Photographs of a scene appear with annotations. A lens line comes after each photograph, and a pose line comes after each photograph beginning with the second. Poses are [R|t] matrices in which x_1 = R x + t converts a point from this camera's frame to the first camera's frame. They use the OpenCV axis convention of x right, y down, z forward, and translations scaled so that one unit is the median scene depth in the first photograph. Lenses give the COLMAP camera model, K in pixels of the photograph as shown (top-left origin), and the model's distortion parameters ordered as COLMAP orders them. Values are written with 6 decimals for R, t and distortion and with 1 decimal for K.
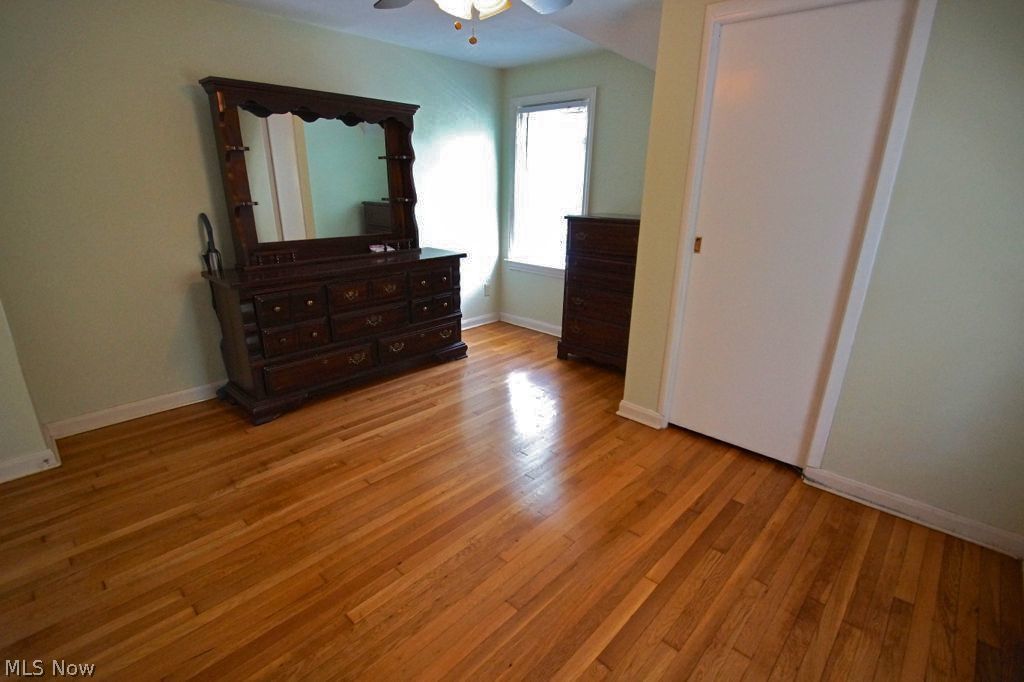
lens RADIAL K [[491.2, 0, 512.4], [0, 491.2, 344.8], [0, 0, 1]] dist [-0.004492, -0.000480]
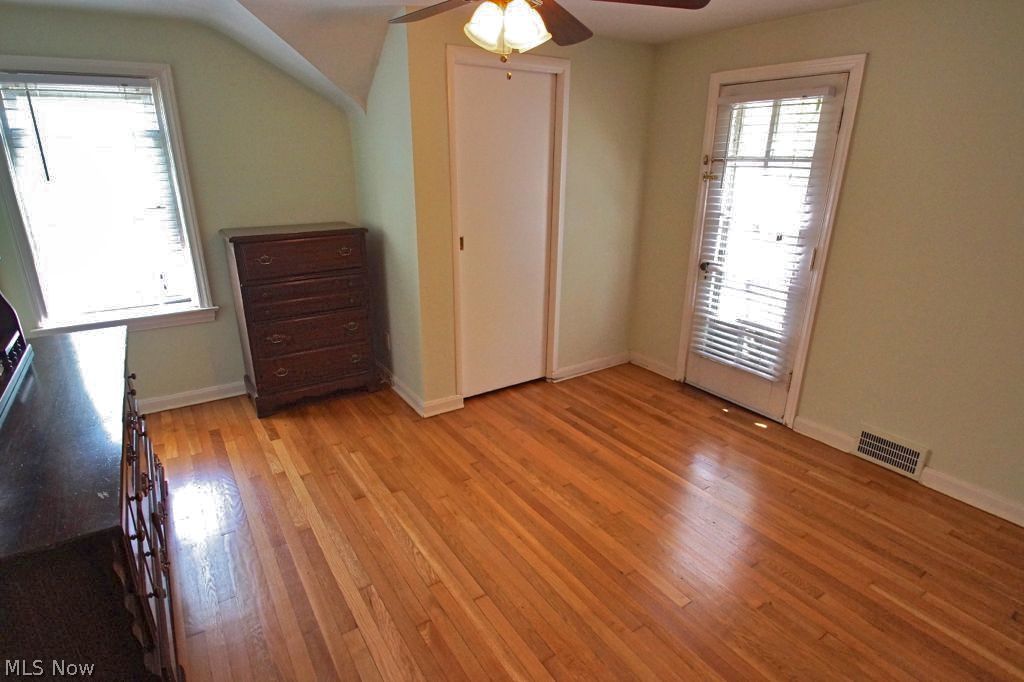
lens RADIAL K [[538.0, 0, 512.4], [0, 538.0, 340.3], [0, 0, 1]] dist [-0.018963, -0.001337]
pose [[0.229212, -0.325147, 0.917465, -0.897883], [0.302972, 0.919569, 0.250201, -0.288602], [-0.925024, 0.220617, 0.309287, 0.563143]]
